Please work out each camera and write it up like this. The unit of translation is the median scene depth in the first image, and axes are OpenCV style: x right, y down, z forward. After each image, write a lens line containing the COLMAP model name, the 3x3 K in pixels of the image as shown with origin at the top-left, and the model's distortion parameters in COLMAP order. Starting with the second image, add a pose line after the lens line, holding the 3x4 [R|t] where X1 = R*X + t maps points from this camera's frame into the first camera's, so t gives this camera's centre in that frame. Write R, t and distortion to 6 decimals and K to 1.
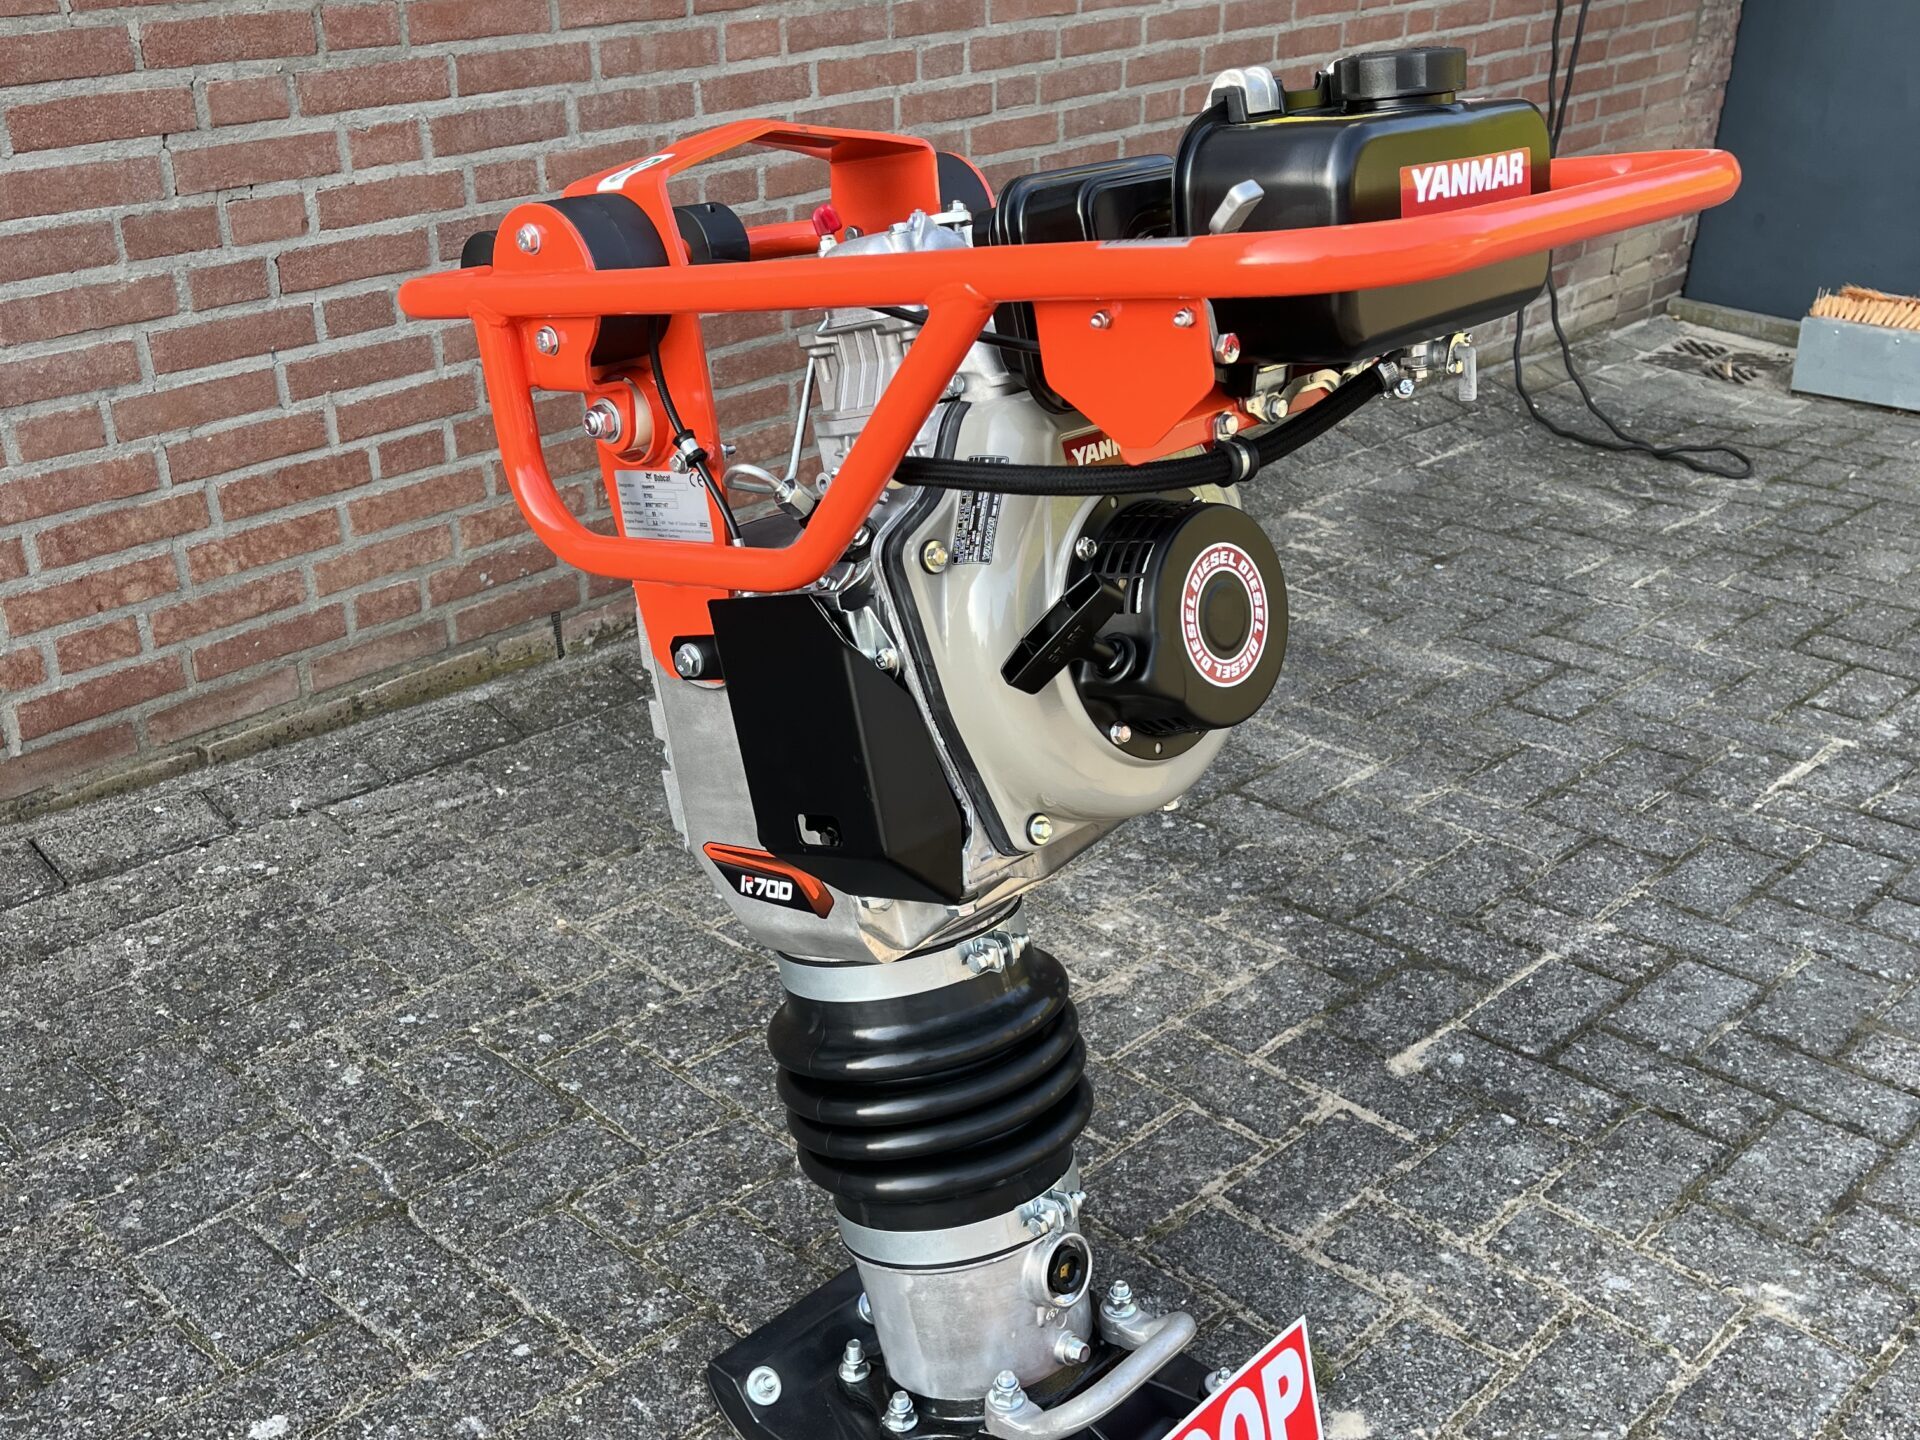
lens RADIAL K [[1970.1, 0, 953.2], [0, 1970.1, 733.0], [0, 0, 1]] dist [0.029301, 0.000000]
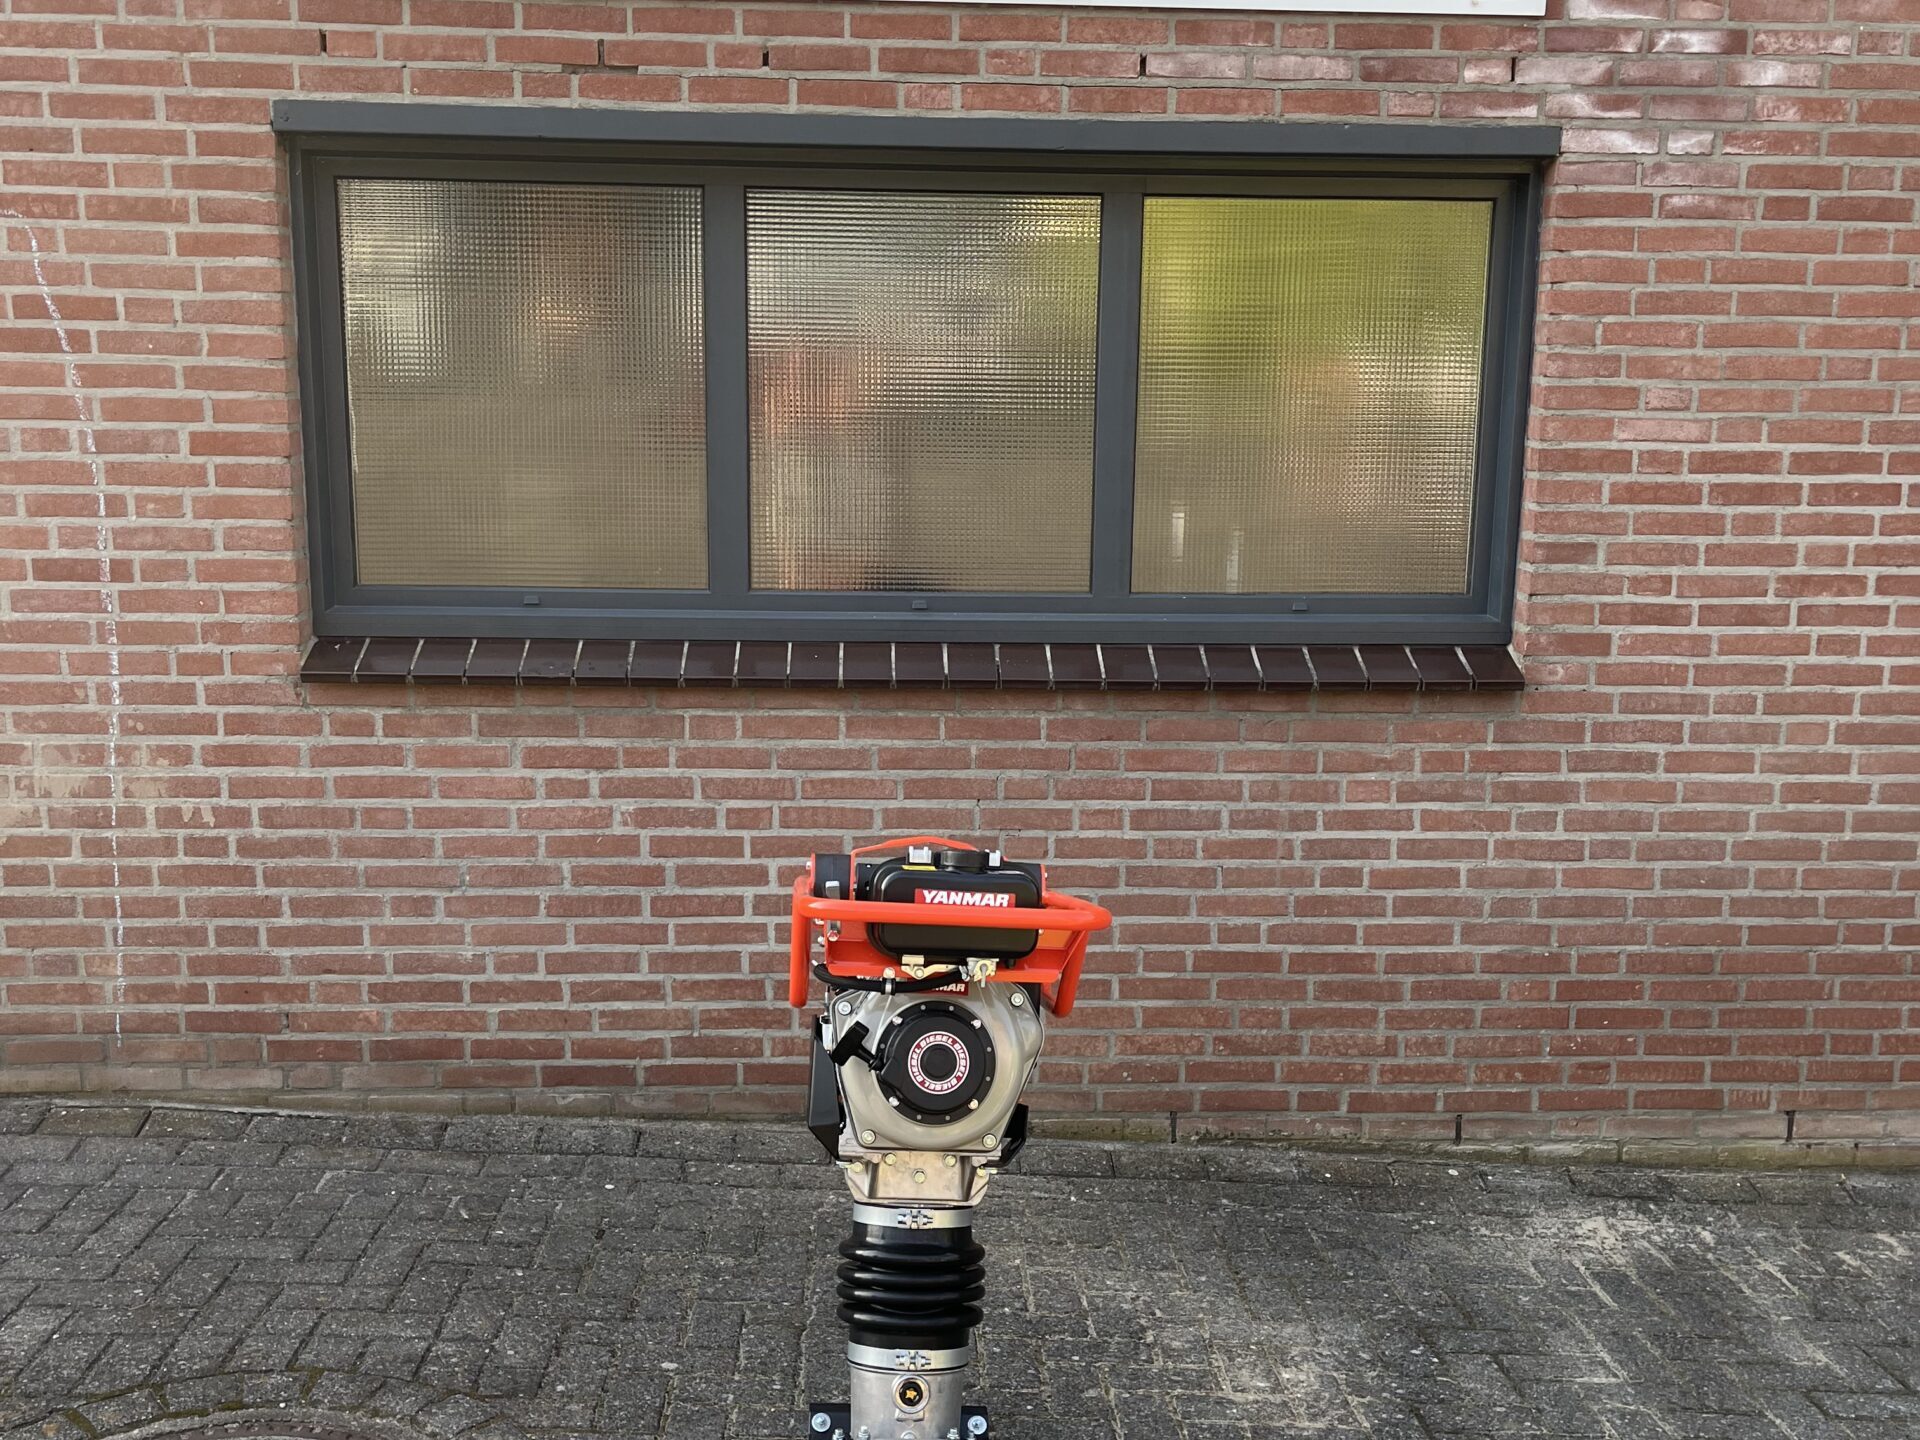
lens RADIAL K [[1970.1, 0, 956.8], [0, 1970.1, 703.6], [0, 0, 1]] dist [0.029301, 0.000000]
pose [[0.725471, 0.109480, -0.679489, 0.816109], [-0.320425, 0.927472, -0.192674, -0.005020], [0.609114, 0.357504, 0.707934, -0.389951]]
